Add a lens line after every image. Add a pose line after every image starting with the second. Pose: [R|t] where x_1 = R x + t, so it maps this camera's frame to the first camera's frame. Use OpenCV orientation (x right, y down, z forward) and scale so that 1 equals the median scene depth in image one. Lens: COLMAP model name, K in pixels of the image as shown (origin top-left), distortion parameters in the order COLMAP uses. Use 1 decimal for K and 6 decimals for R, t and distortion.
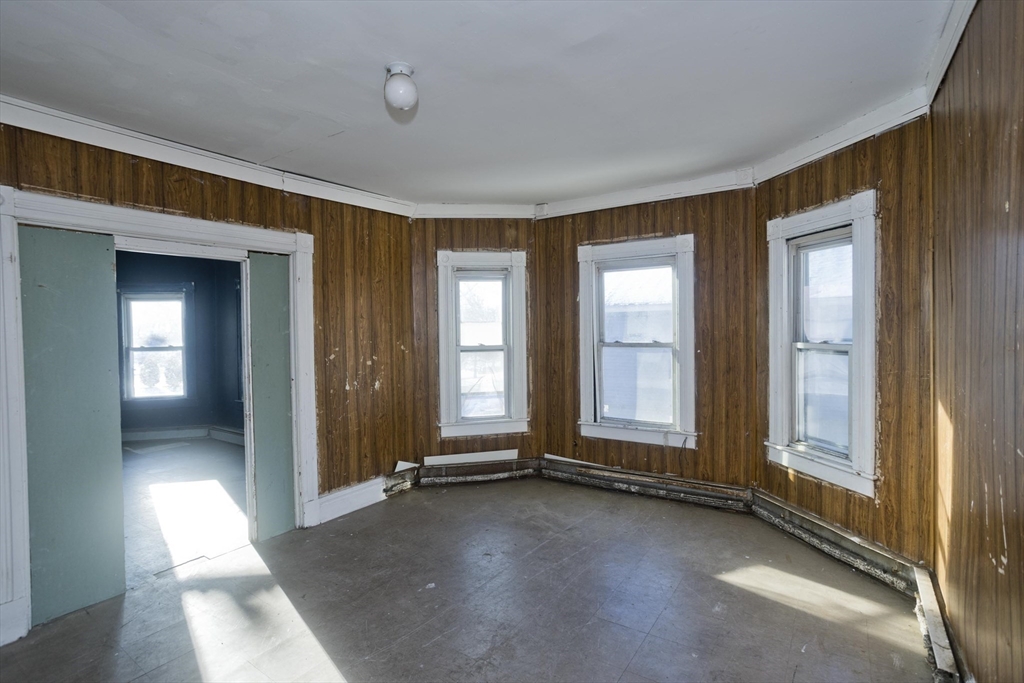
lens RADIAL K [[492.6, 0, 510.8], [0, 492.6, 339.2], [0, 0, 1]] dist [-0.048933, 0.026752]
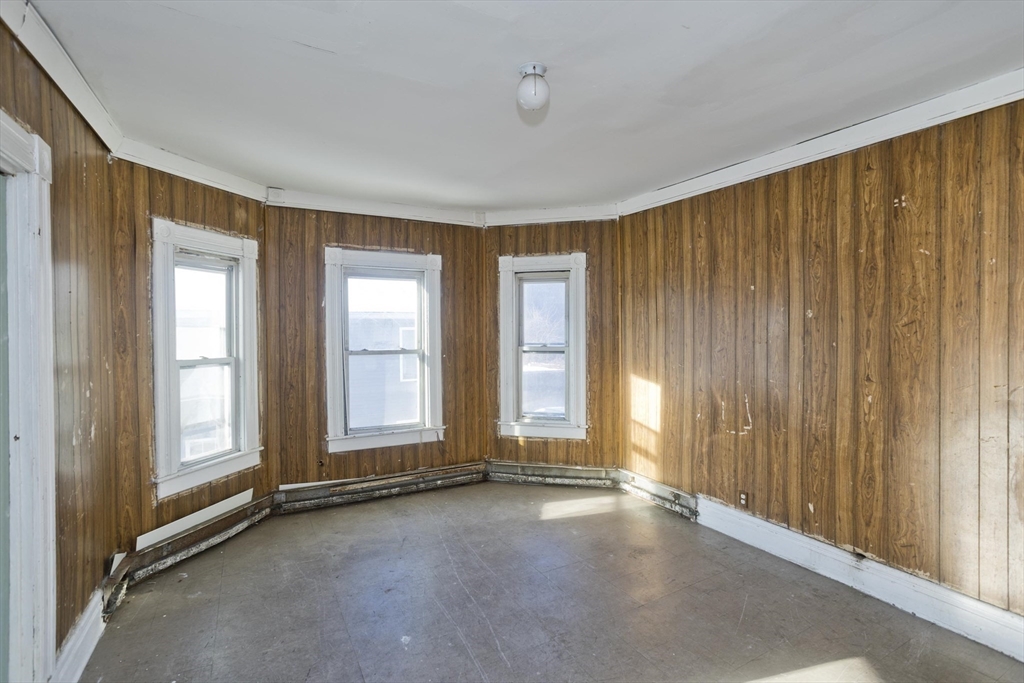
lens RADIAL K [[492.6, 0, 518.2], [0, 492.6, 338.9], [0, 0, 1]] dist [-0.048933, 0.026752]
pose [[0.442148, 0.001577, 0.896941, -0.560533], [0.020125, 0.999729, -0.011678, 0.000958], [-0.896716, 0.023214, 0.441997, 0.299562]]
